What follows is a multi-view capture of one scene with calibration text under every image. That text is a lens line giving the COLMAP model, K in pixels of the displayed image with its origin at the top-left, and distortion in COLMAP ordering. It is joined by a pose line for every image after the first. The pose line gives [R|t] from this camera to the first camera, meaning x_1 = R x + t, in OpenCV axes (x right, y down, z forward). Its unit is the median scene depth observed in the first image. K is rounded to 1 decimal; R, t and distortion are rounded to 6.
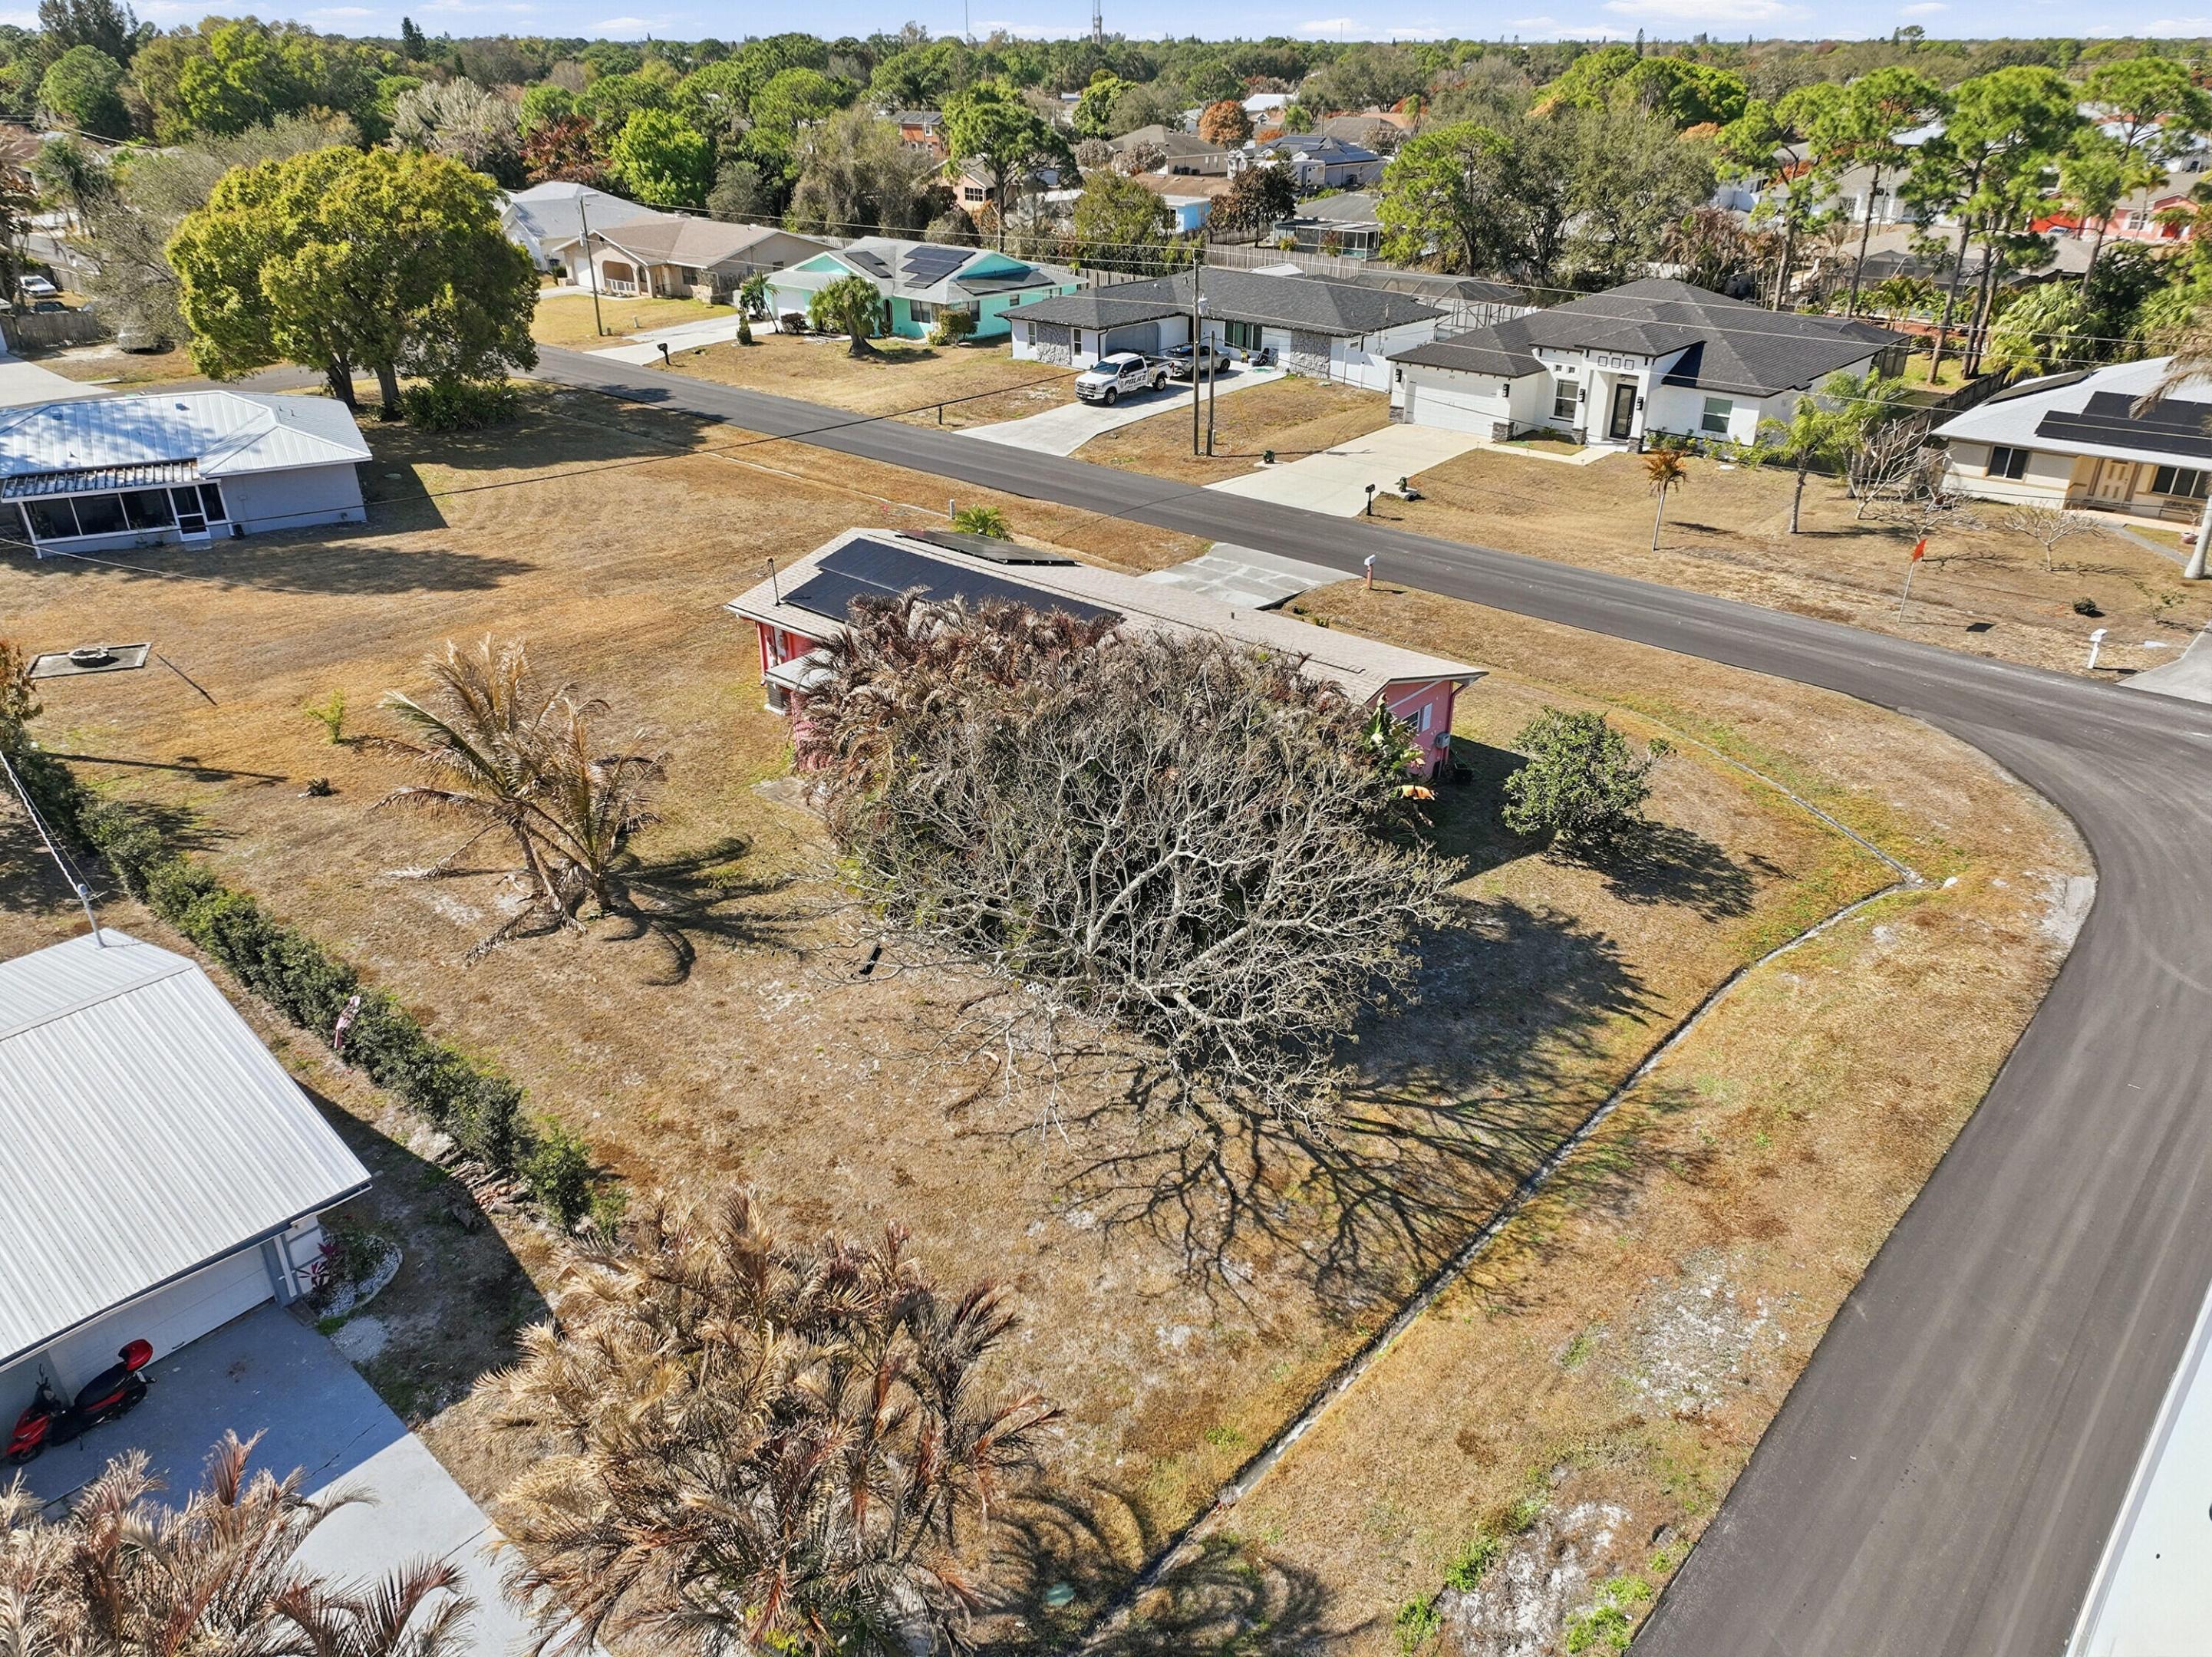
lens RADIAL K [[1546.5, 0, 1104.3], [0, 1546.5, 836.9], [0, 0, 1]] dist [0.000519, 0.006855]
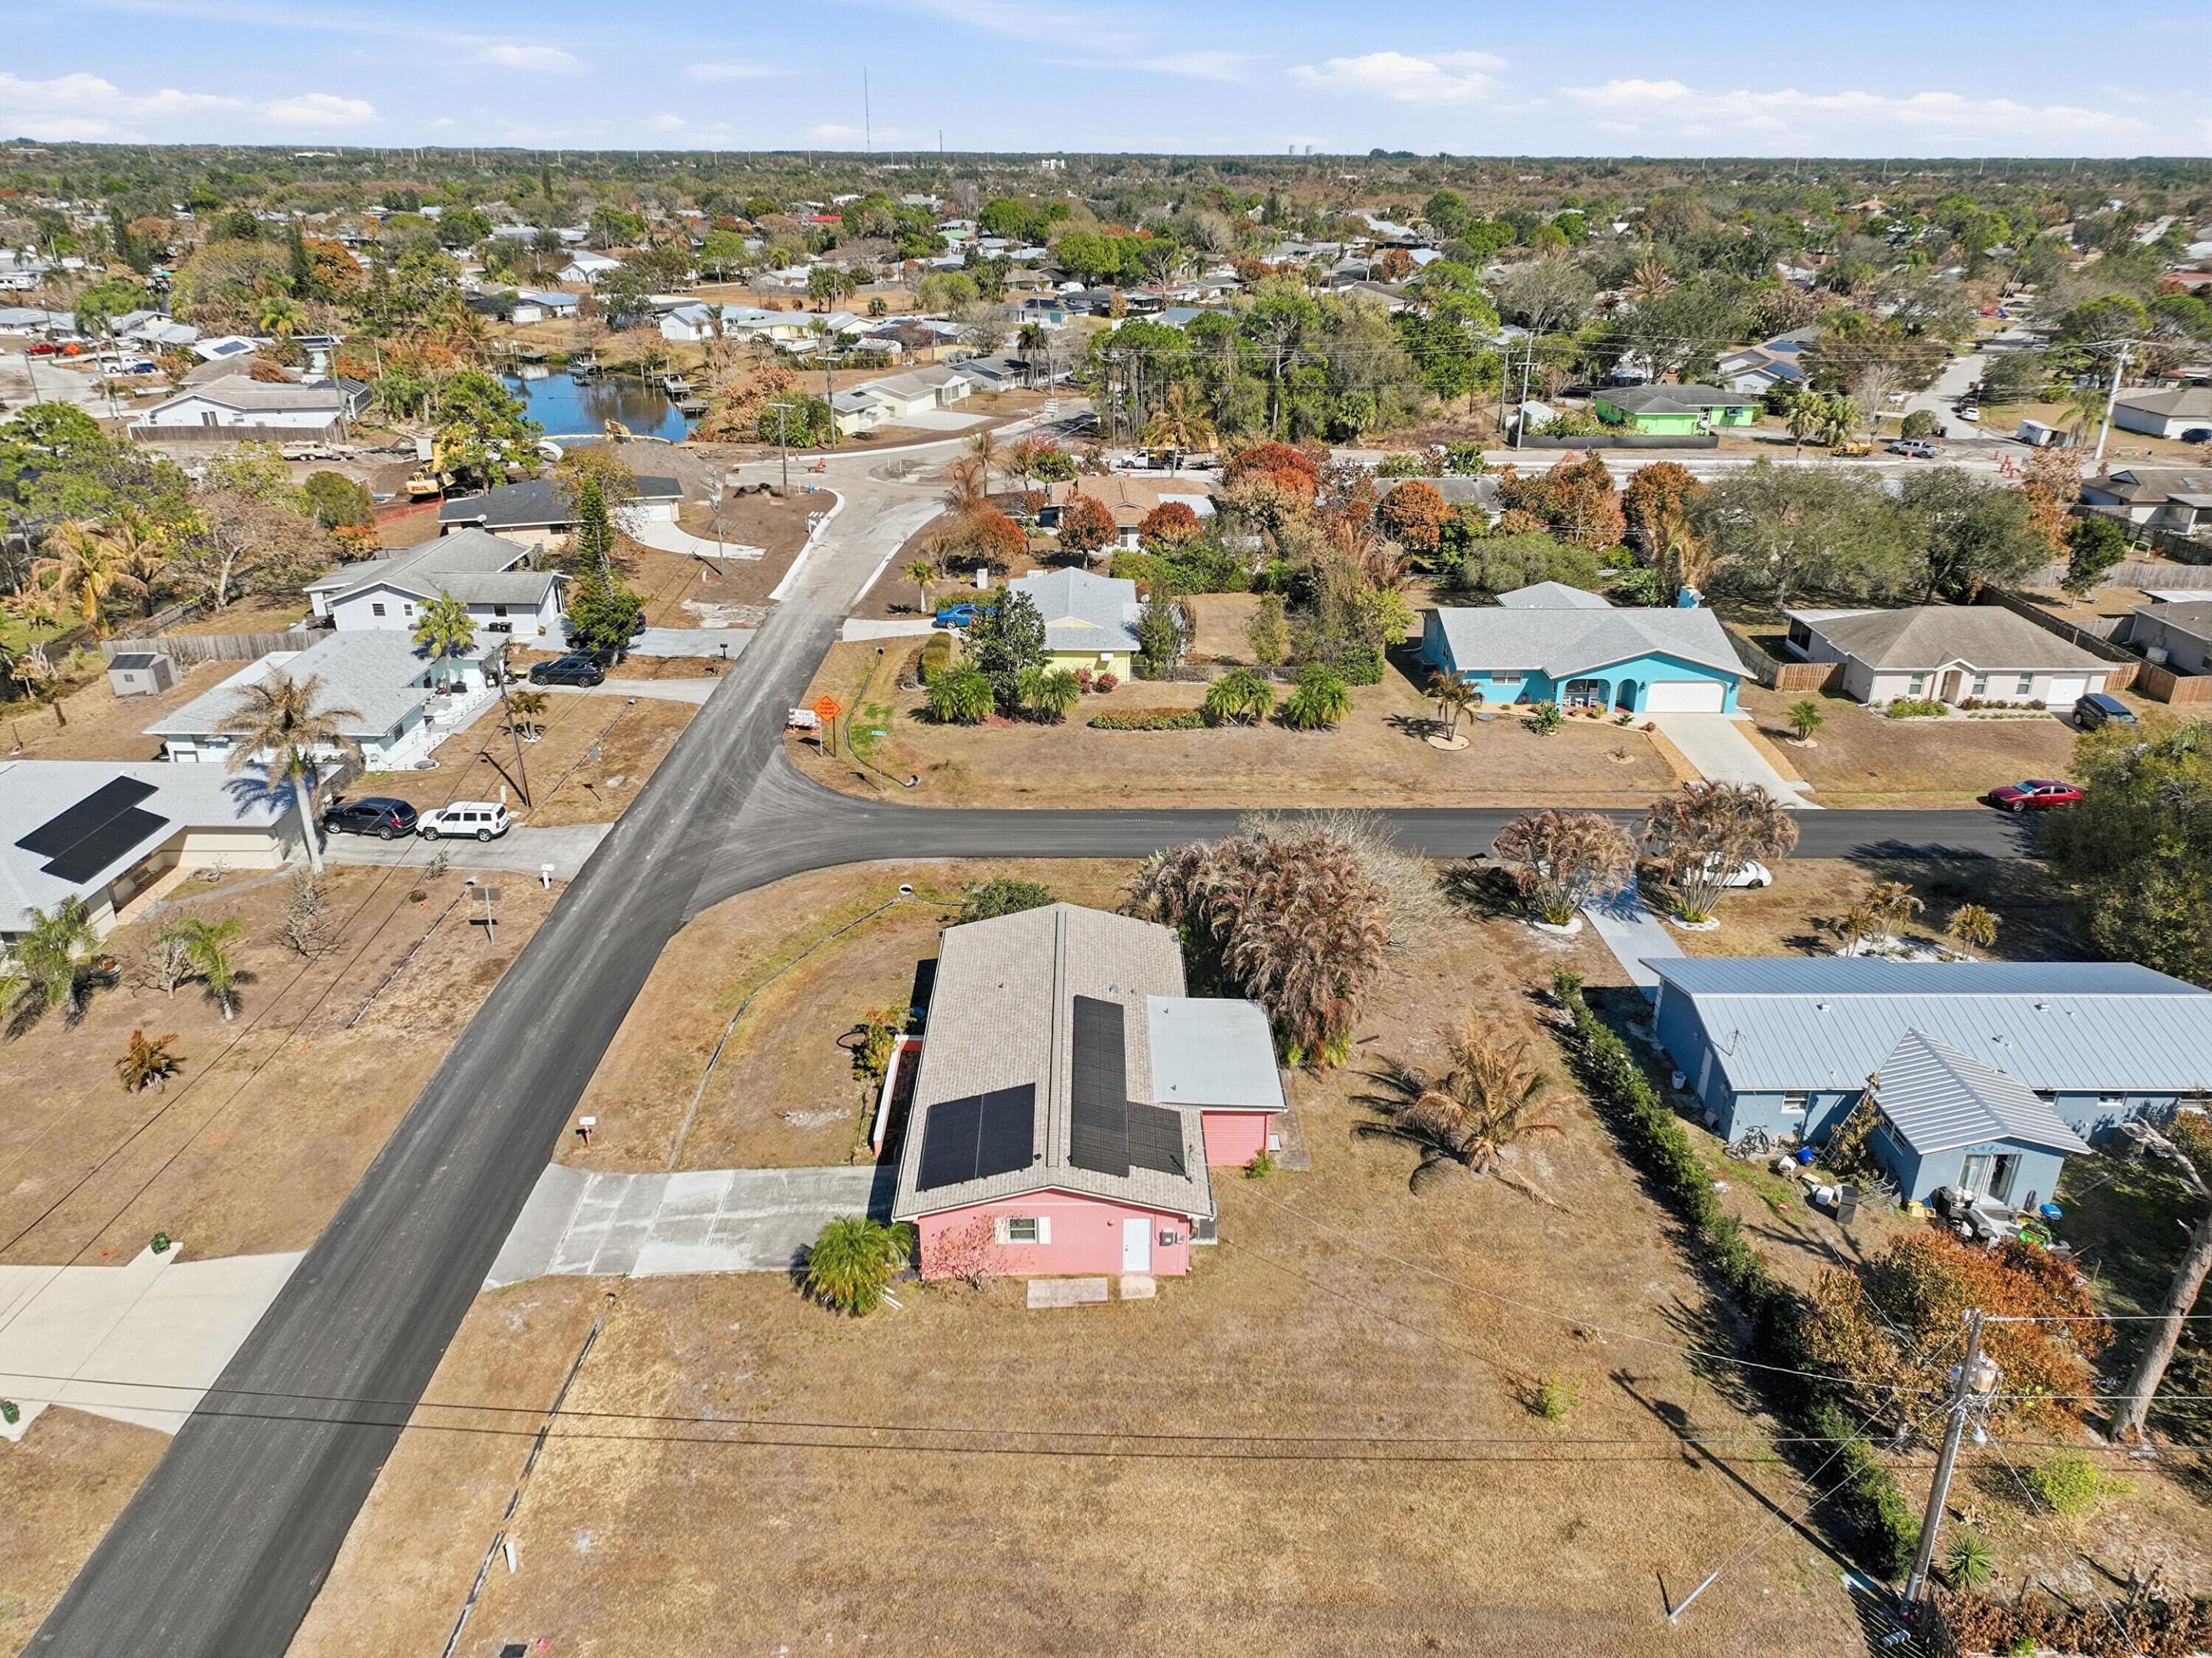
lens RADIAL K [[1546.7, 0, 1104.3], [0, 1546.7, 837.4], [0, 0, 1]] dist [0.000519, 0.006855]
pose [[-0.670205, -0.305599, 0.676339, -0.640735], [0.331514, 0.692061, 0.641210, -0.795527], [-0.664021, 0.653958, -0.362513, 0.969614]]
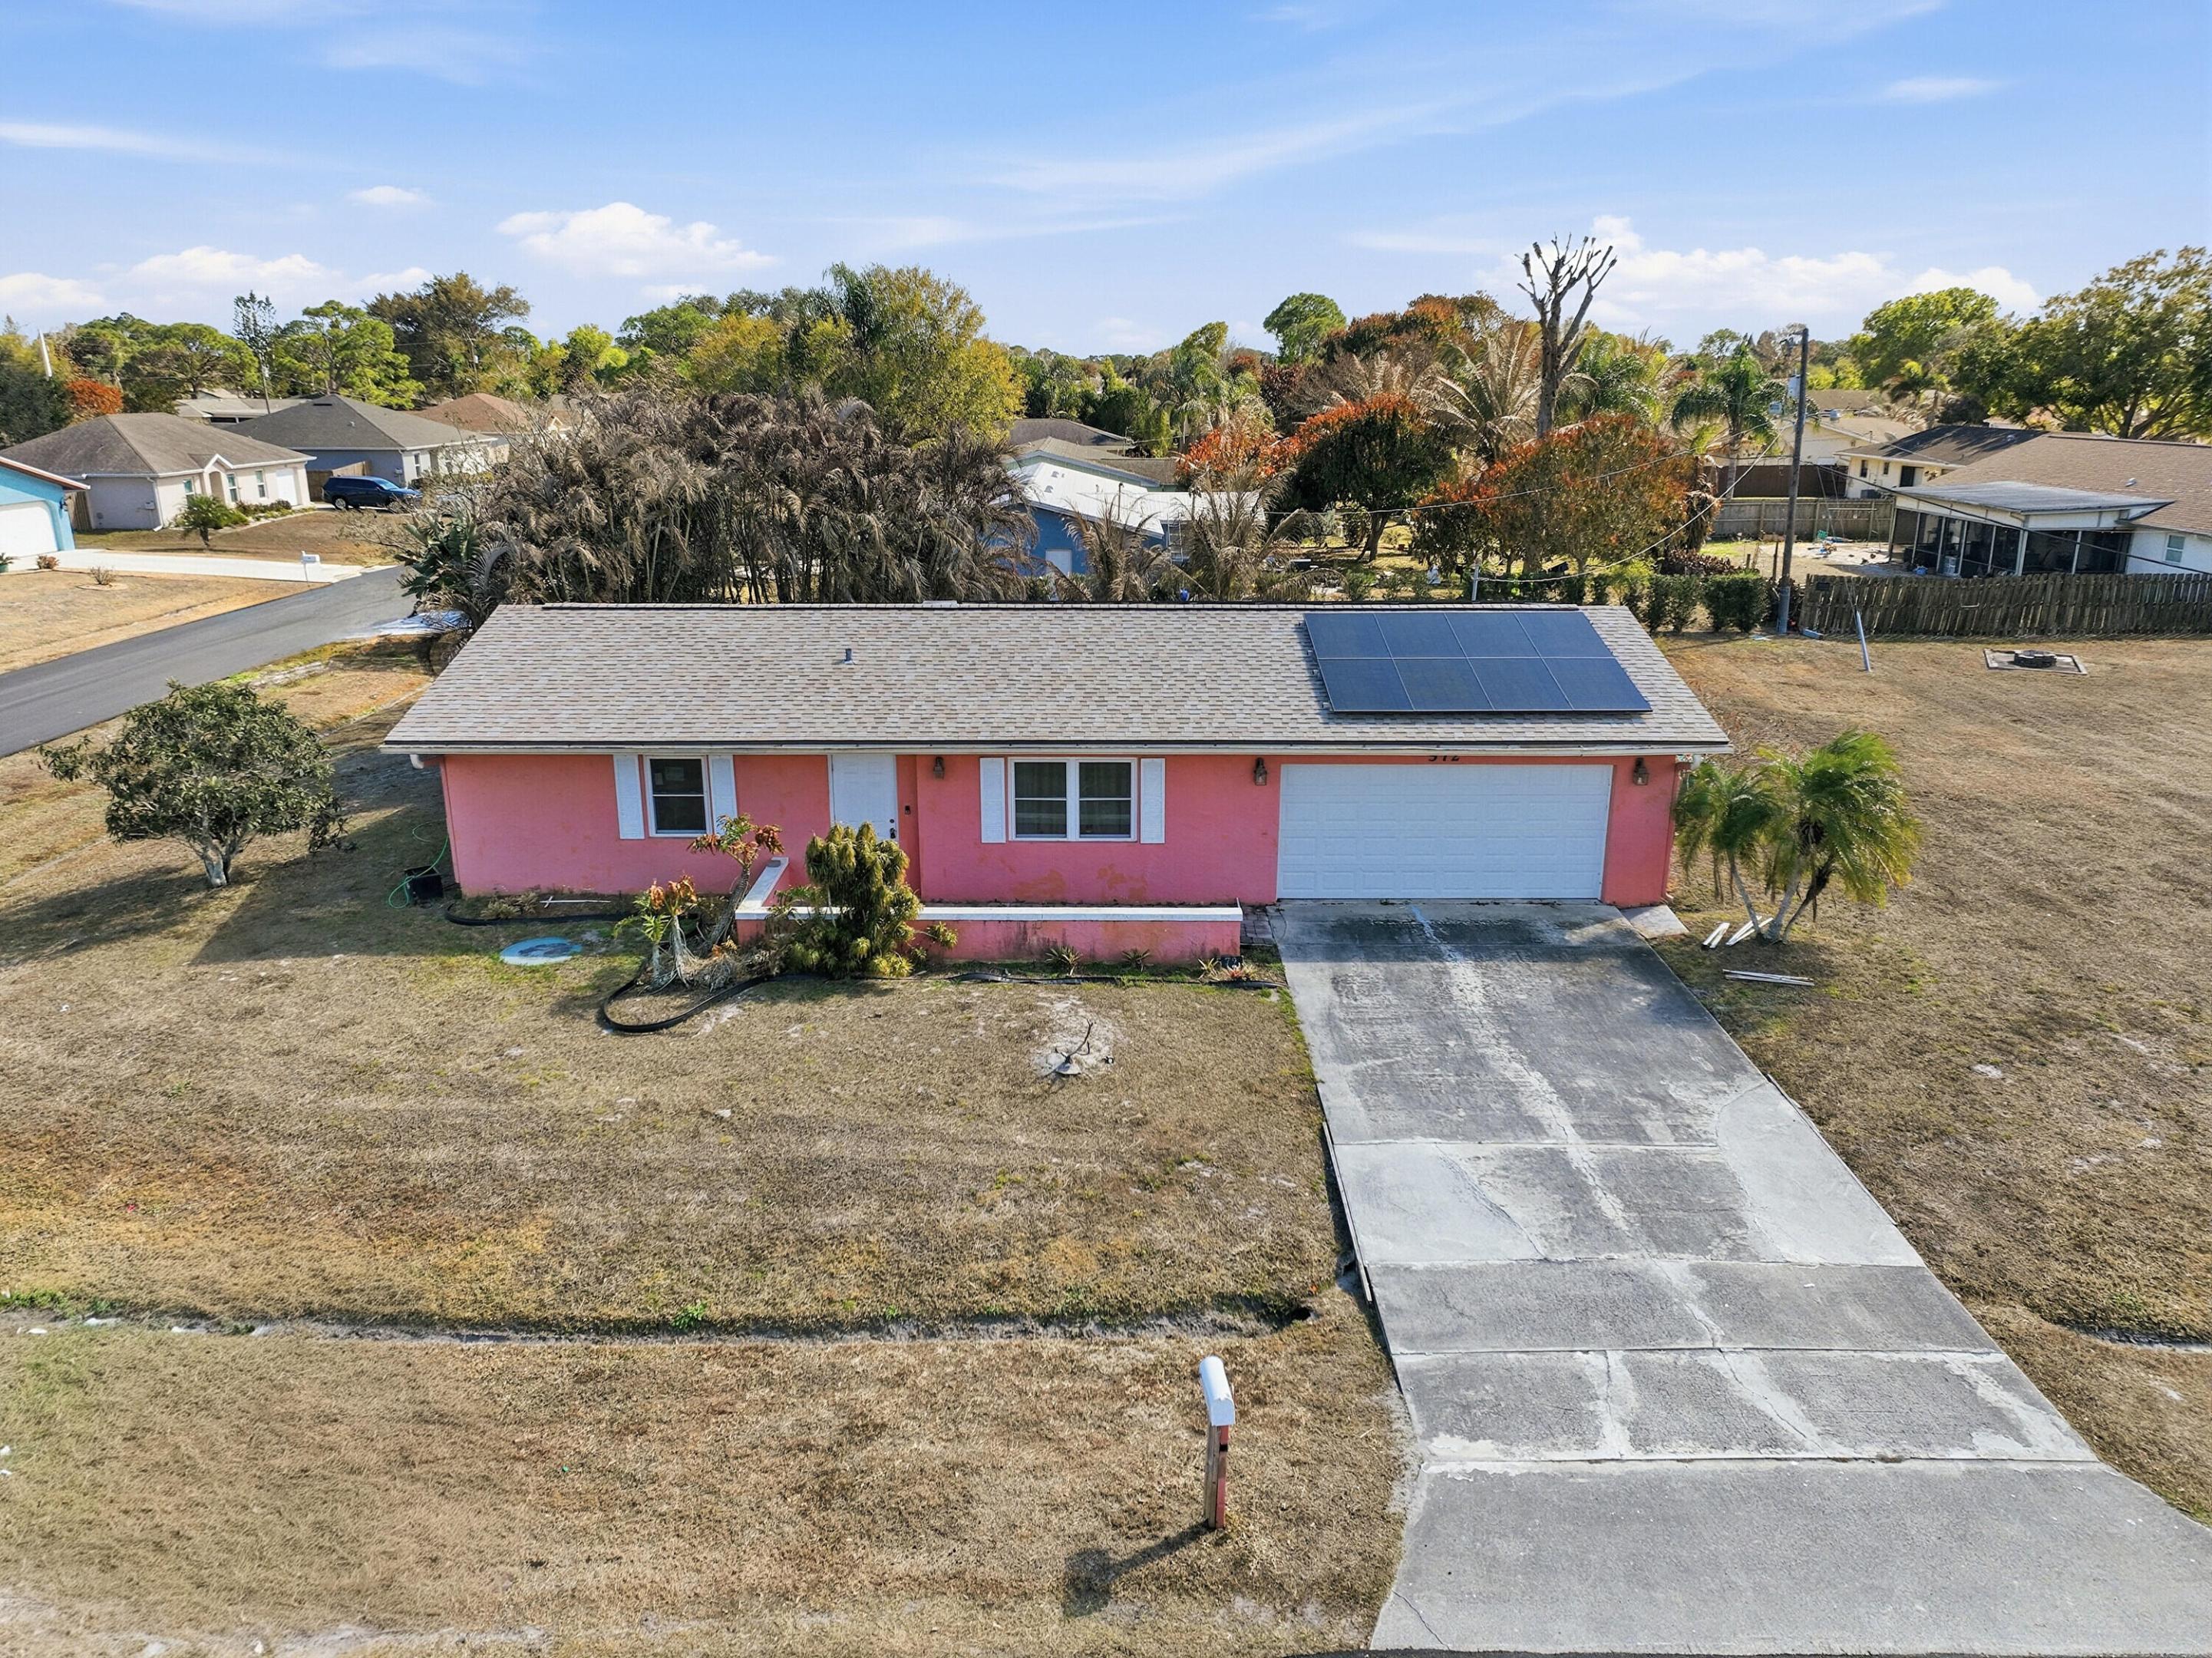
lens RADIAL K [[1546.7, 0, 1104.3], [0, 1546.7, 837.4], [0, 0, 1]] dist [0.000519, 0.006855]
pose [[-0.745549, 0.193204, -0.637832, 0.283444], [-0.305109, 0.751921, 0.584399, -0.330228], [0.592508, 0.630306, -0.501646, 0.993656]]
